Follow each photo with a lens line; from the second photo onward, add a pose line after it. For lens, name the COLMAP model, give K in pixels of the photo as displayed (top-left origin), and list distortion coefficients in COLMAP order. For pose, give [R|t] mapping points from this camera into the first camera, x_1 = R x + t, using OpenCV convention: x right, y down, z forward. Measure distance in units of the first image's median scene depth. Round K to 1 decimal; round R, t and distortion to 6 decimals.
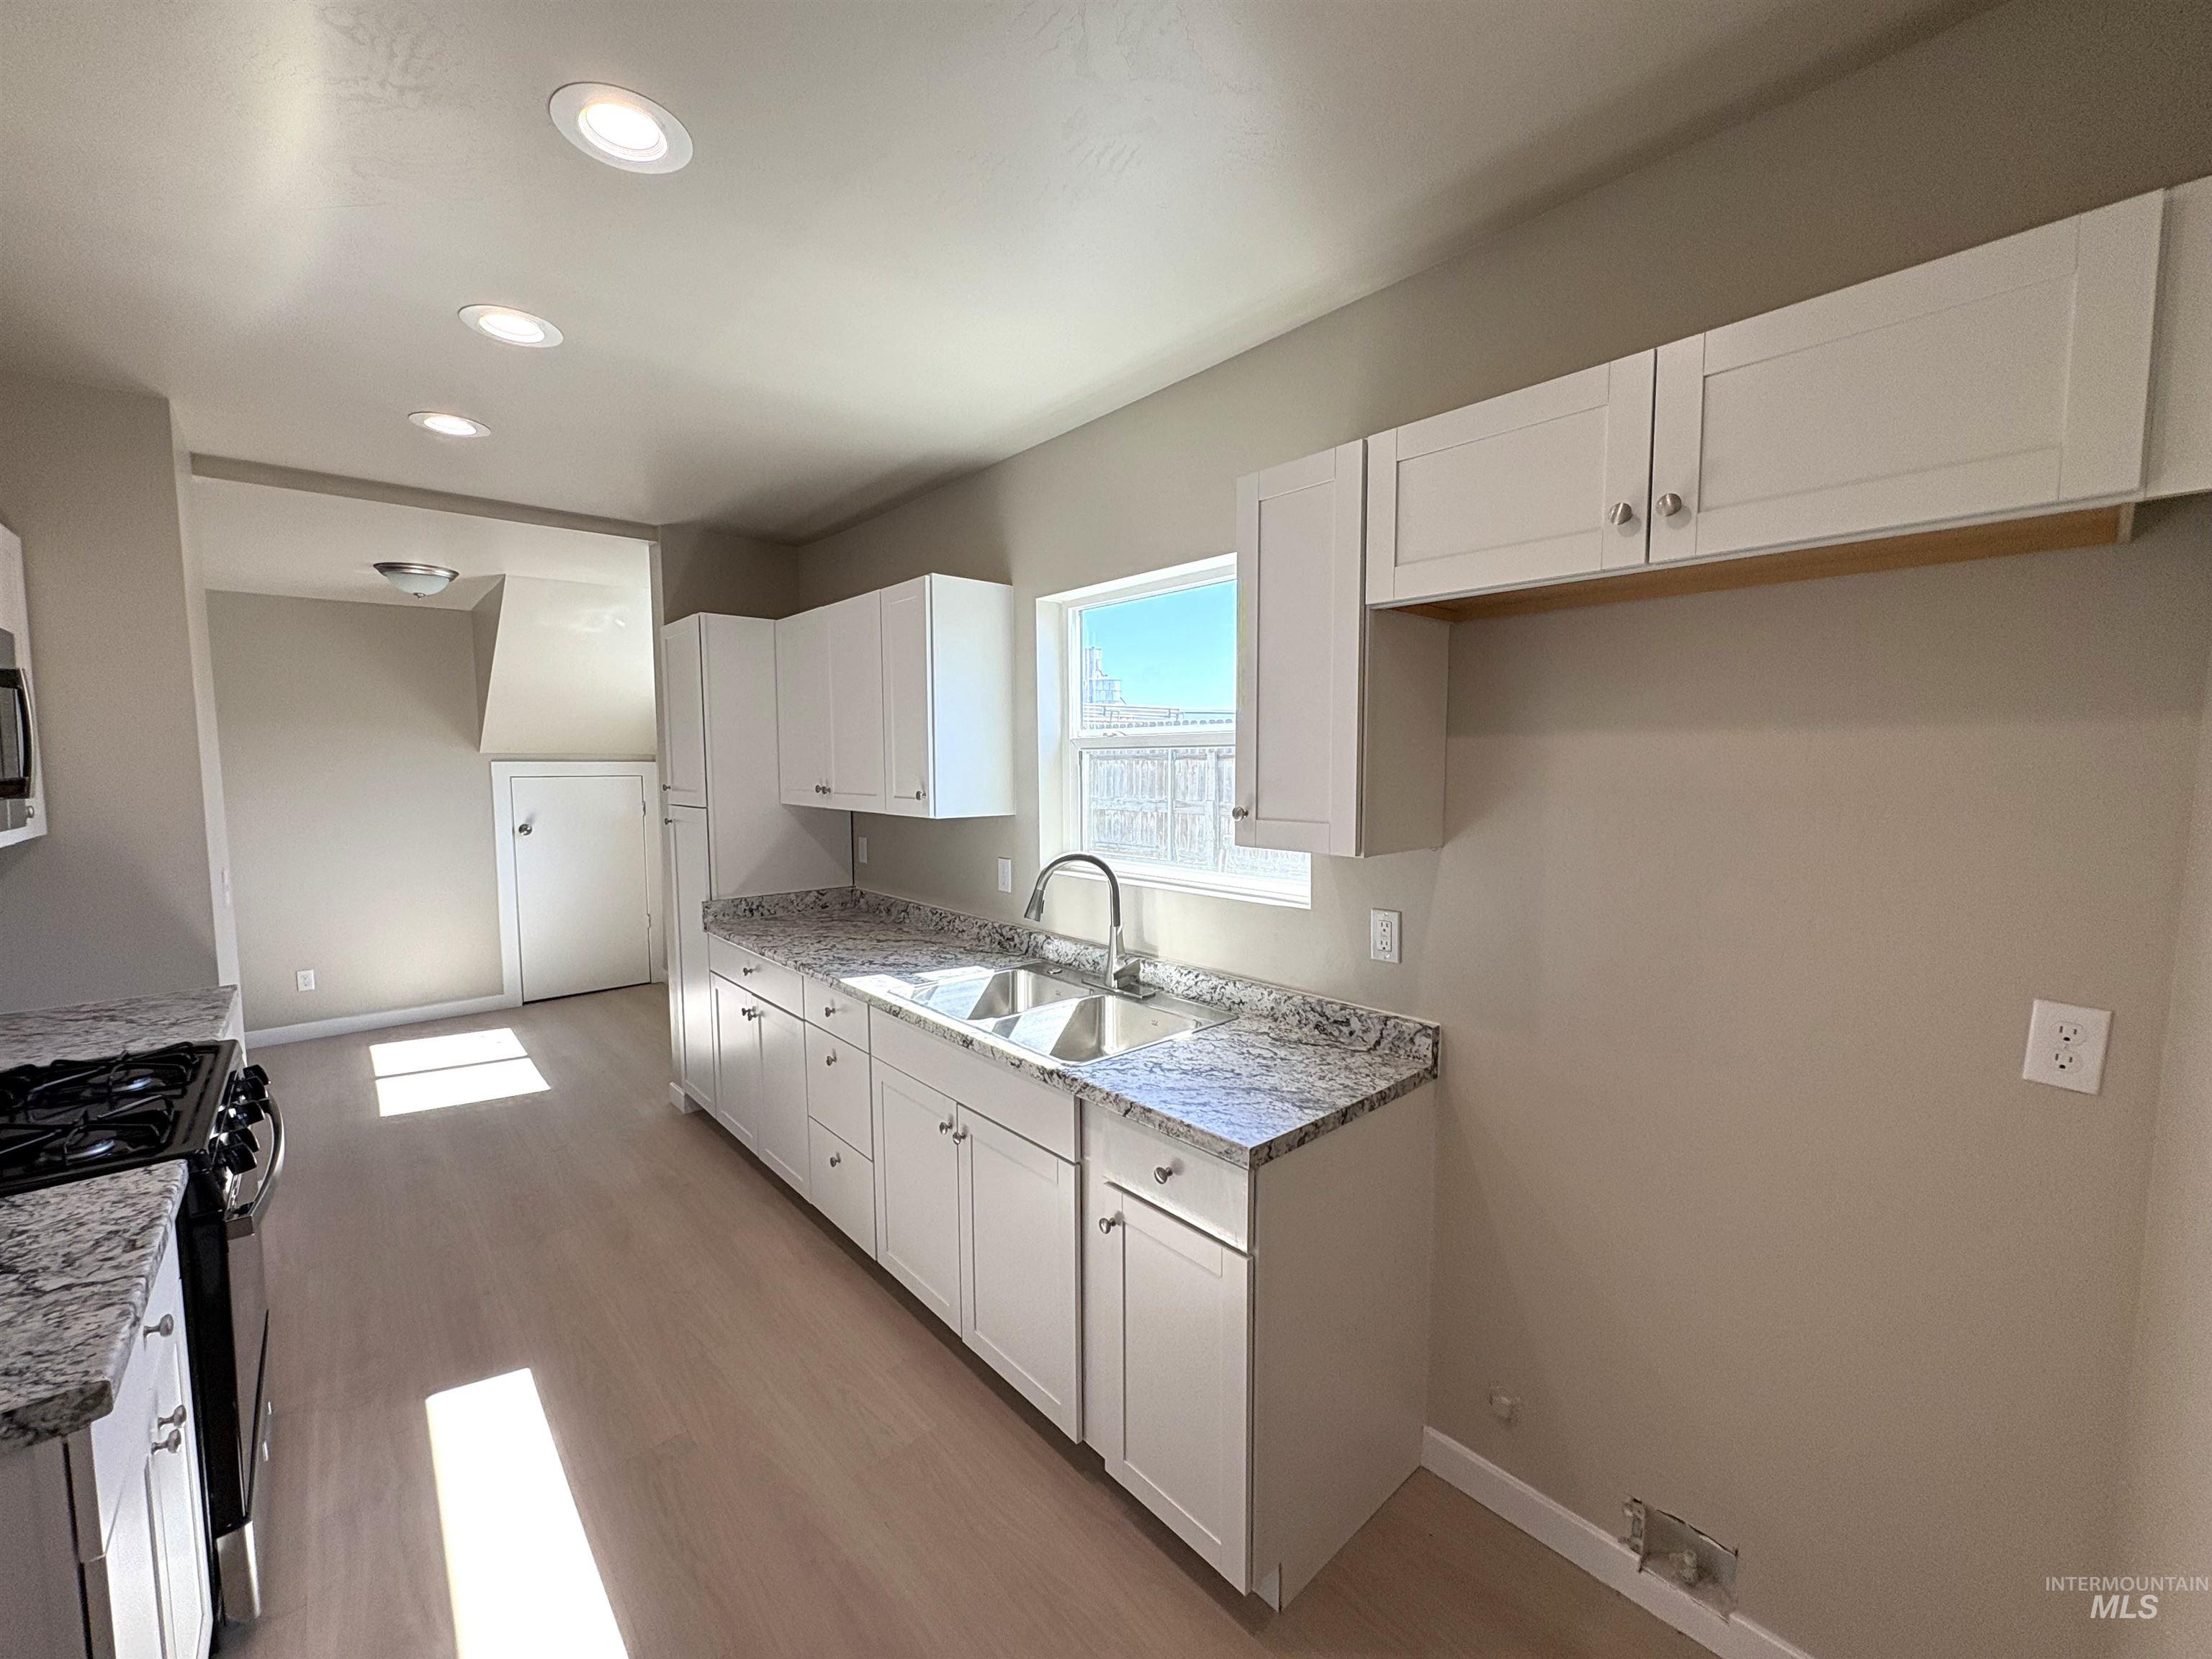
lens RADIAL K [[875.6, 0, 1103.7], [0, 875.6, 832.6], [0, 0, 1]] dist [-0.001582, -0.000124]
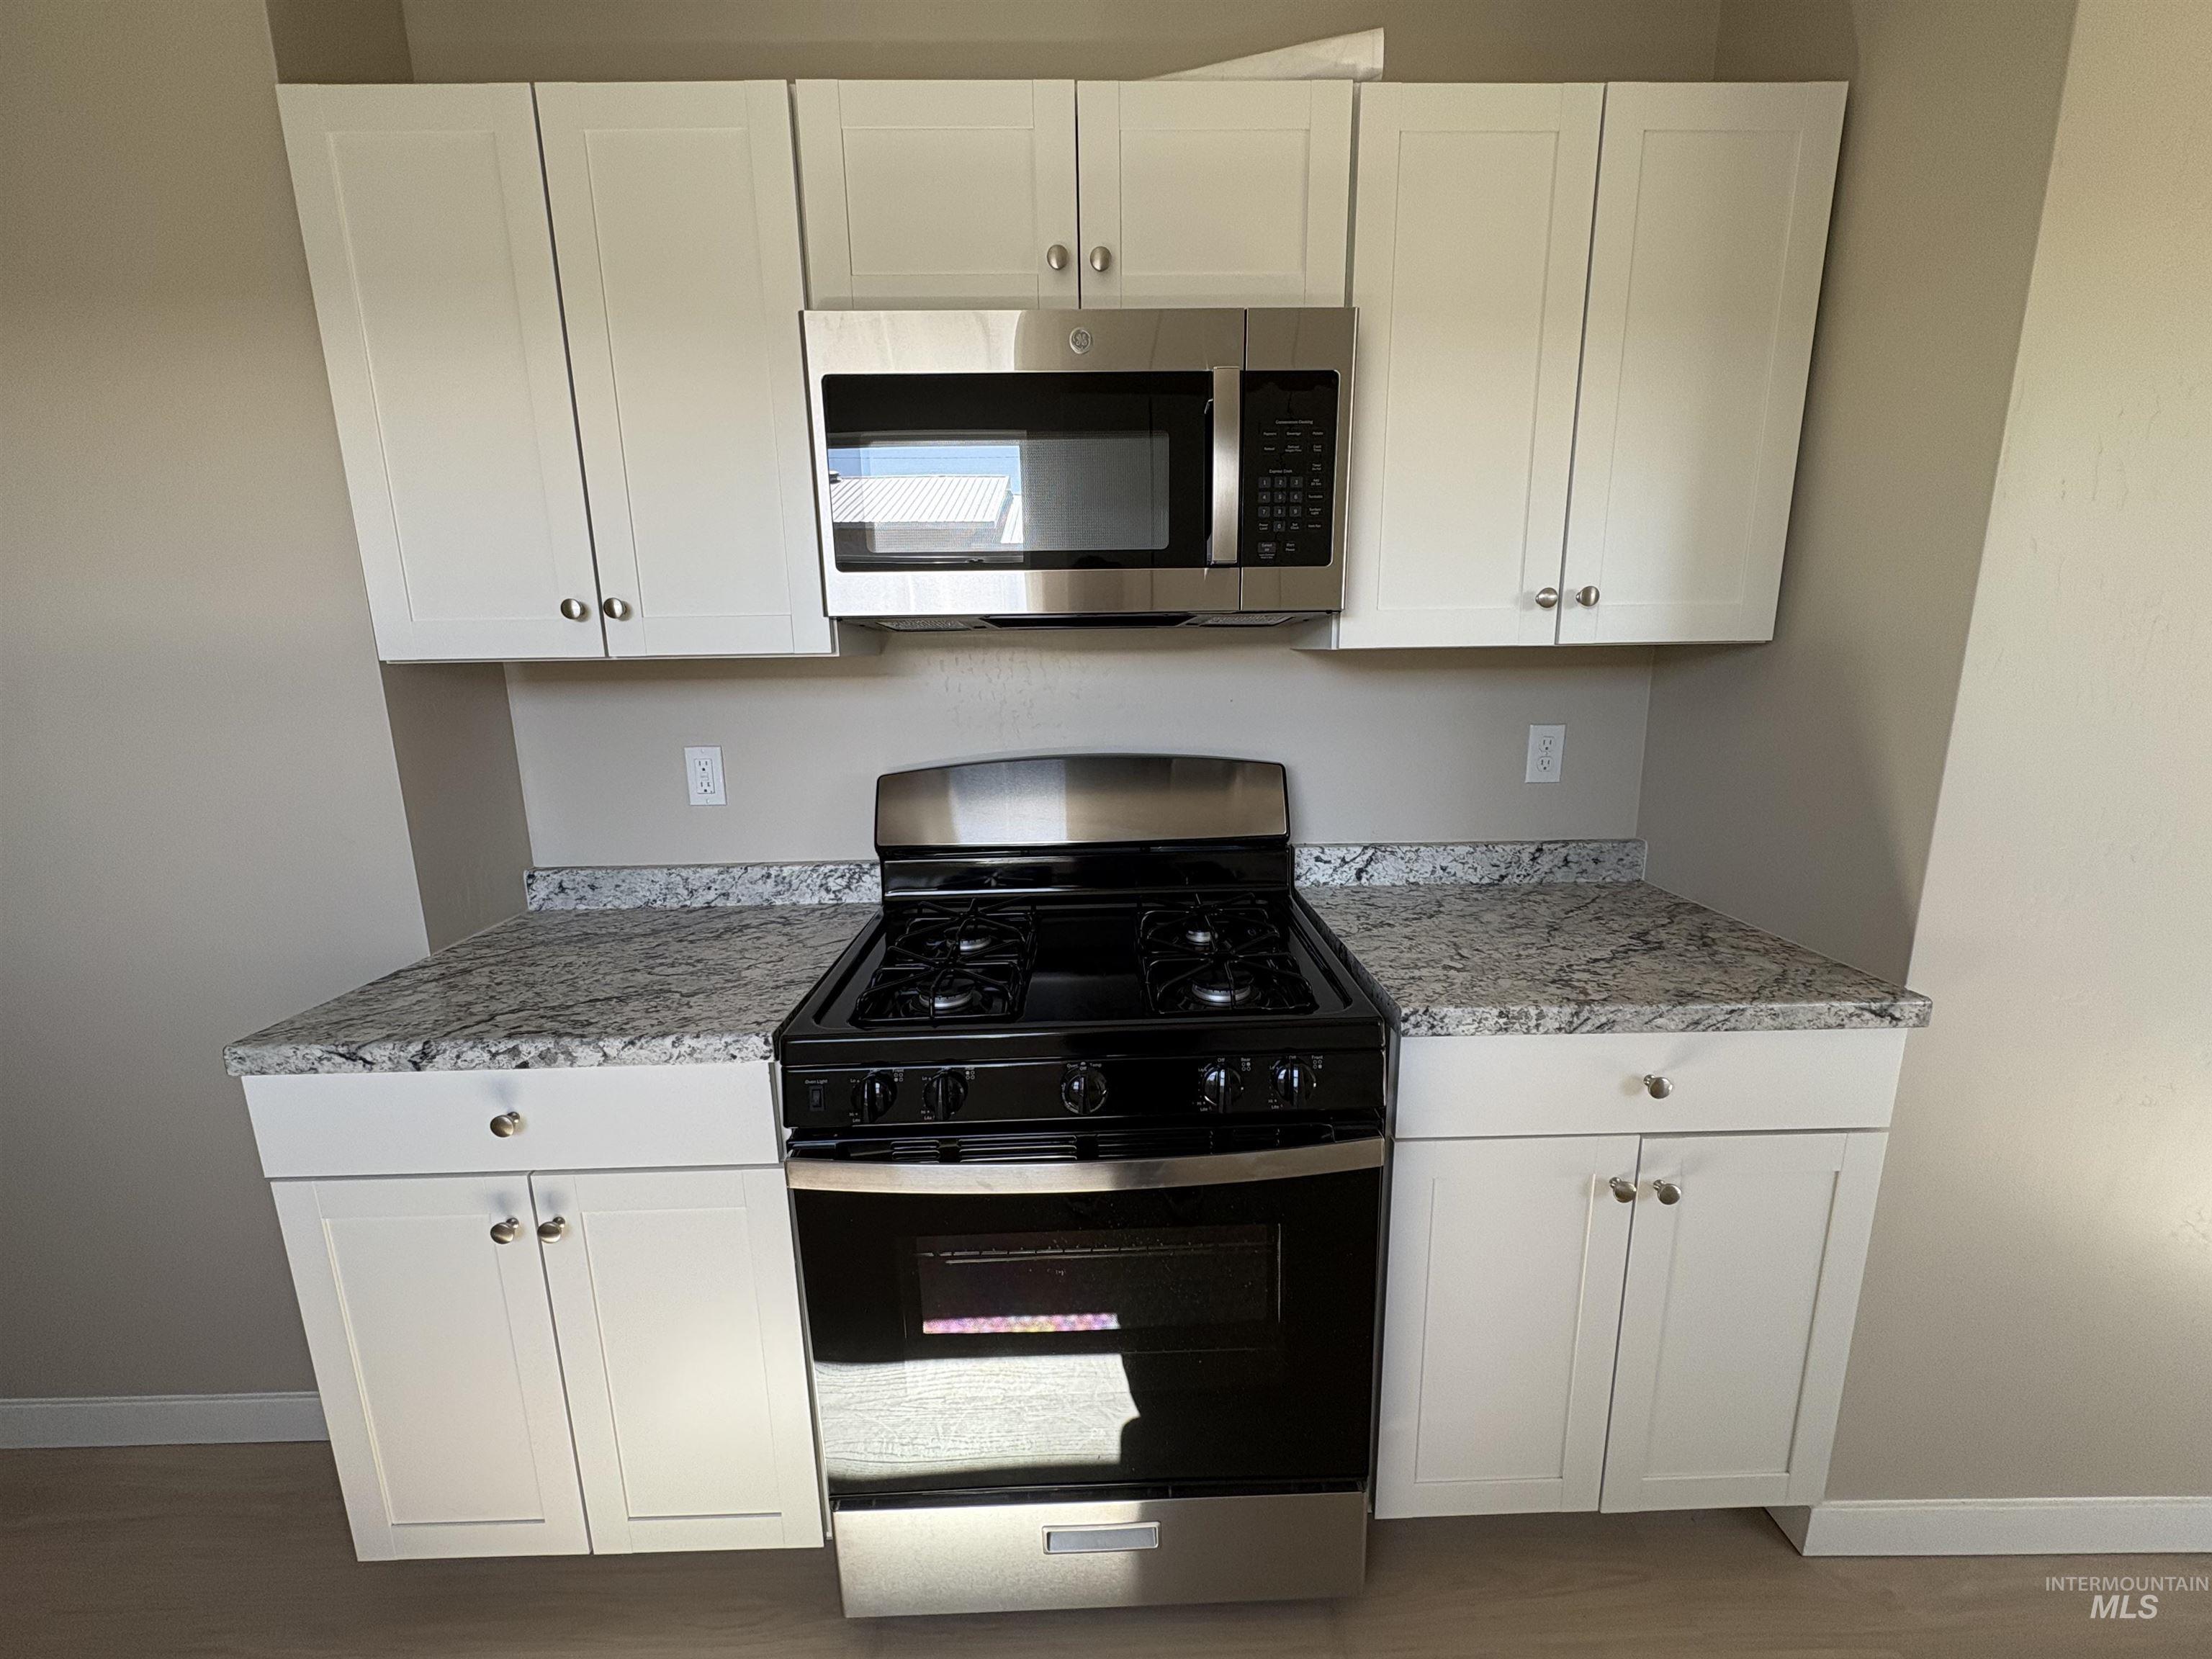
lens RADIAL K [[875.6, 0, 1103.7], [0, 875.6, 832.6], [0, 0, 1]] dist [-0.001582, -0.000124]
pose [[-0.651067, 0.166192, -0.740602, -0.347771], [-0.044237, 0.965768, 0.255609, -0.003134], [0.757730, 0.199181, -0.621428, 0.823299]]
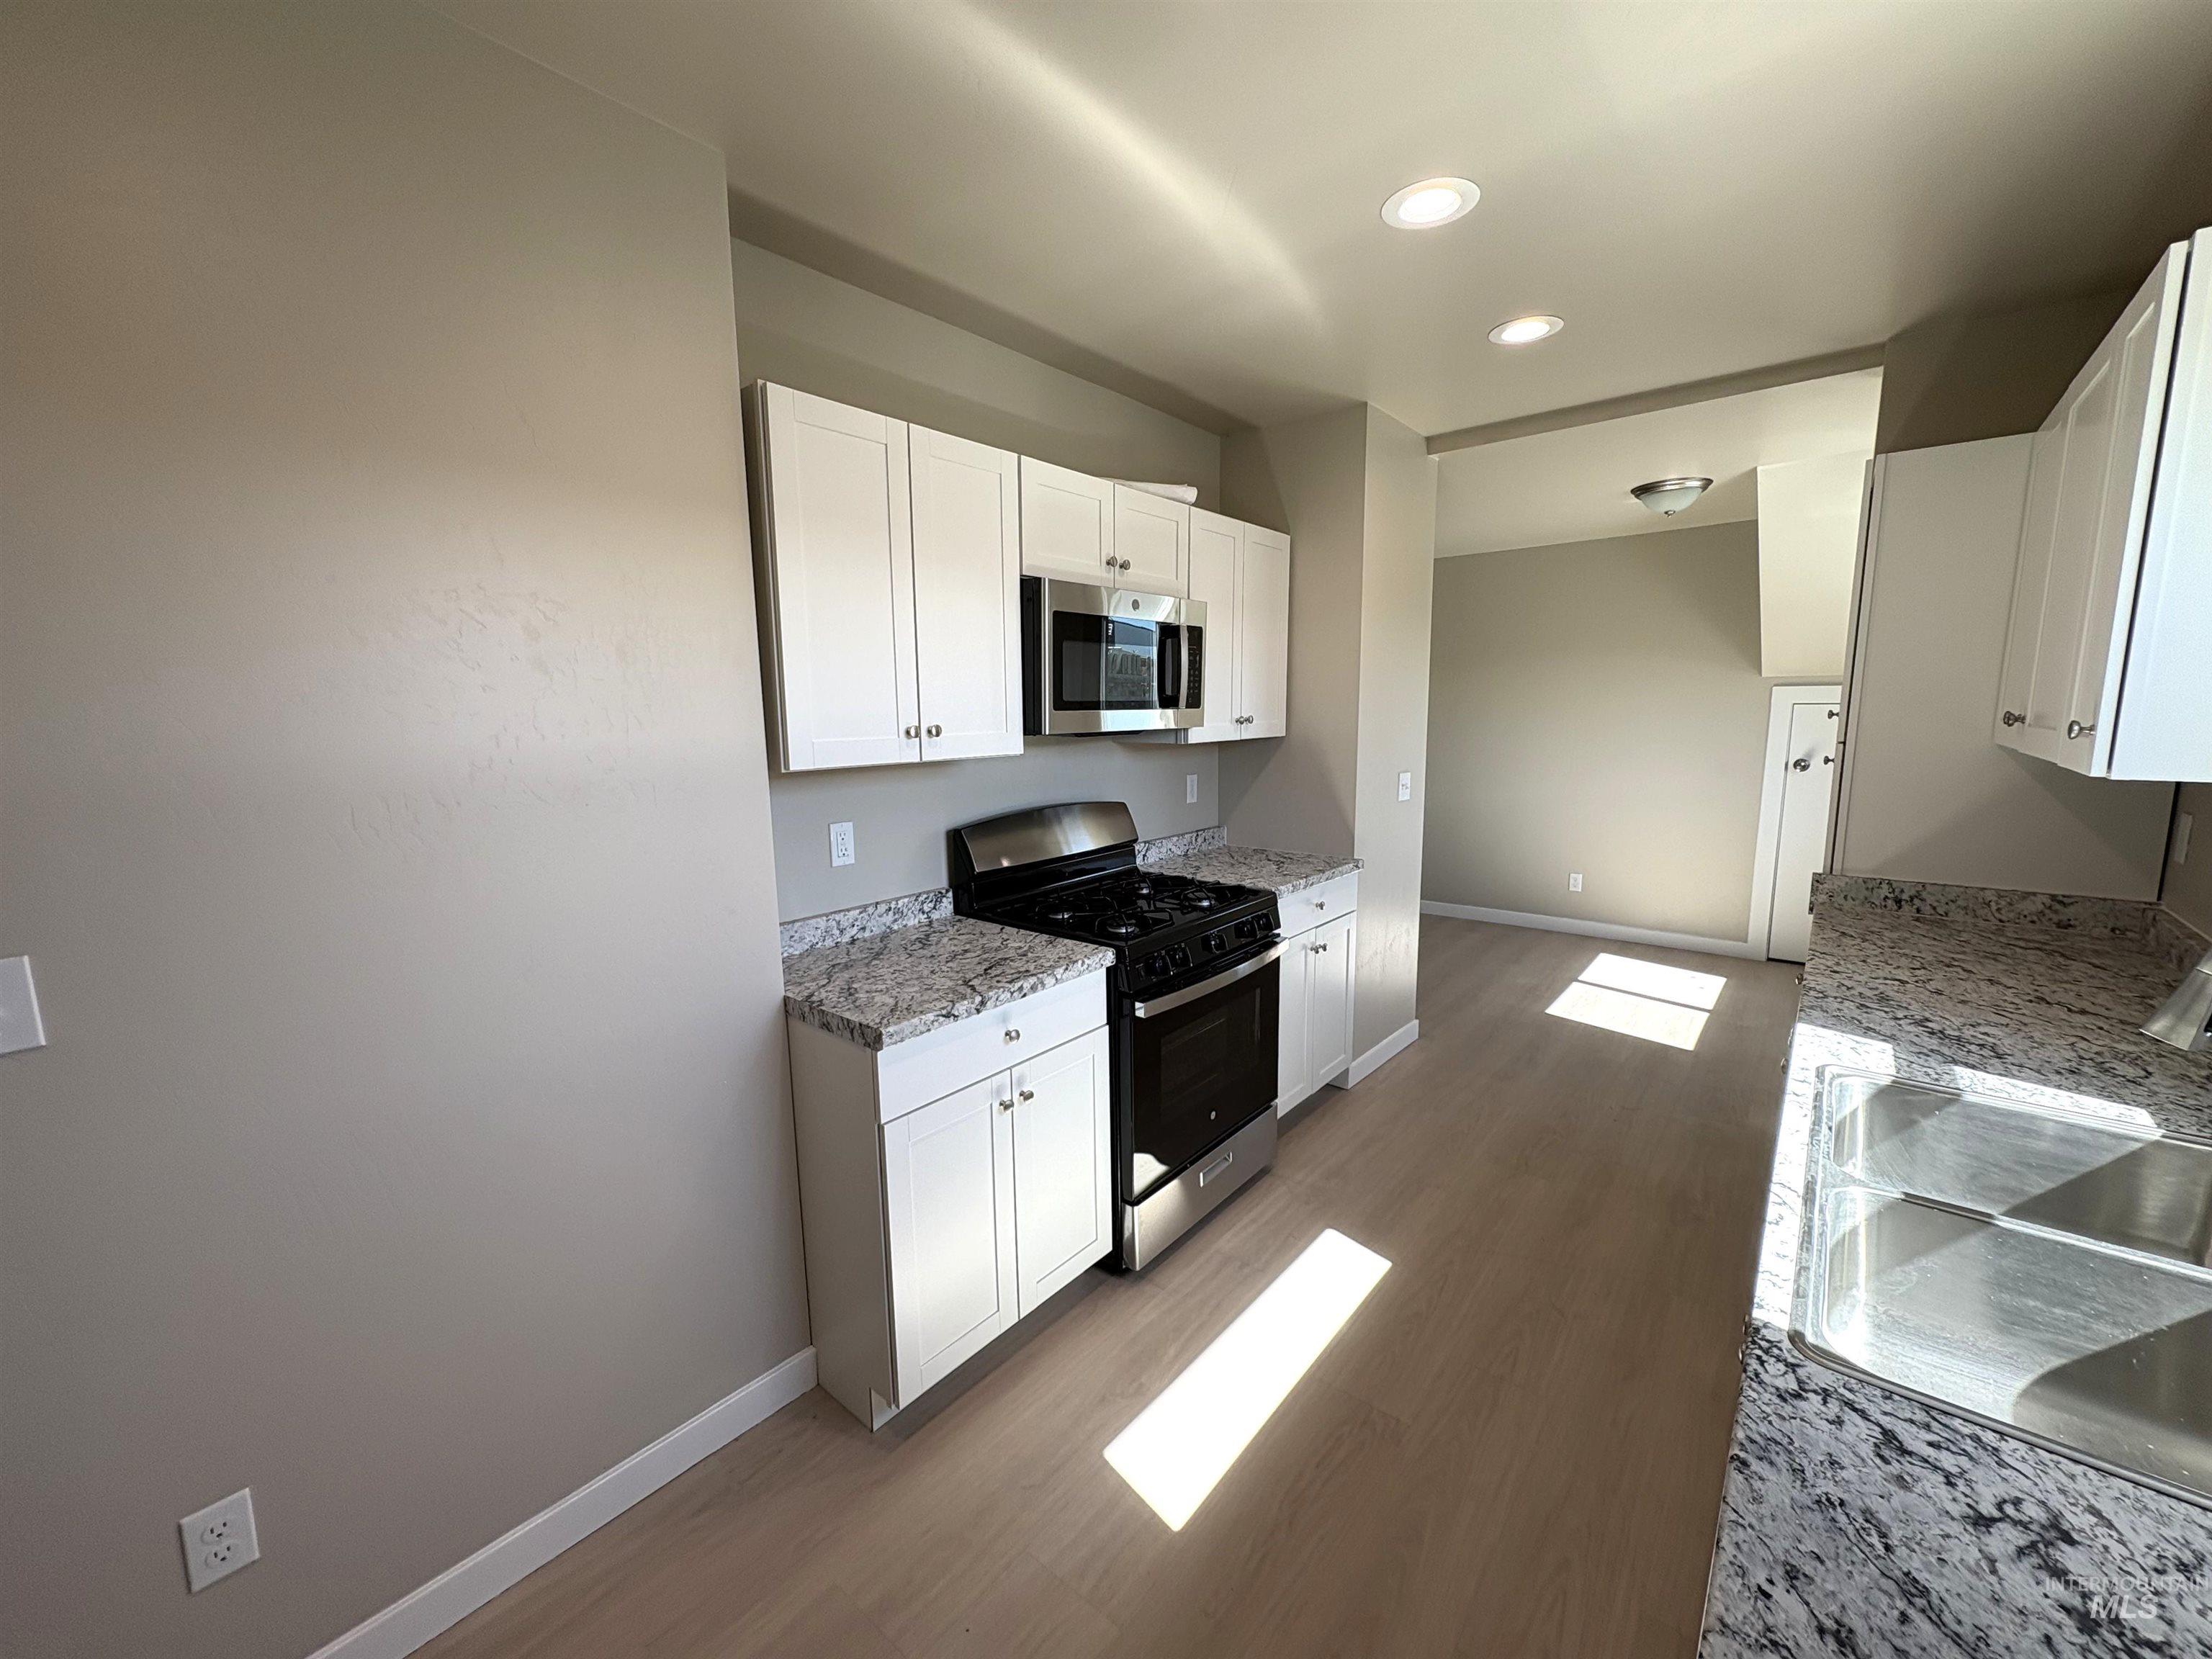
lens RADIAL K [[875.6, 0, 1103.7], [0, 875.6, 832.6], [0, 0, 1]] dist [-0.001582, -0.000124]
pose [[0.144329, 0.144837, -0.978872, 0.190159], [-0.070250, 0.988234, 0.135864, -0.012807], [0.987033, 0.049156, 0.152806, 0.368161]]
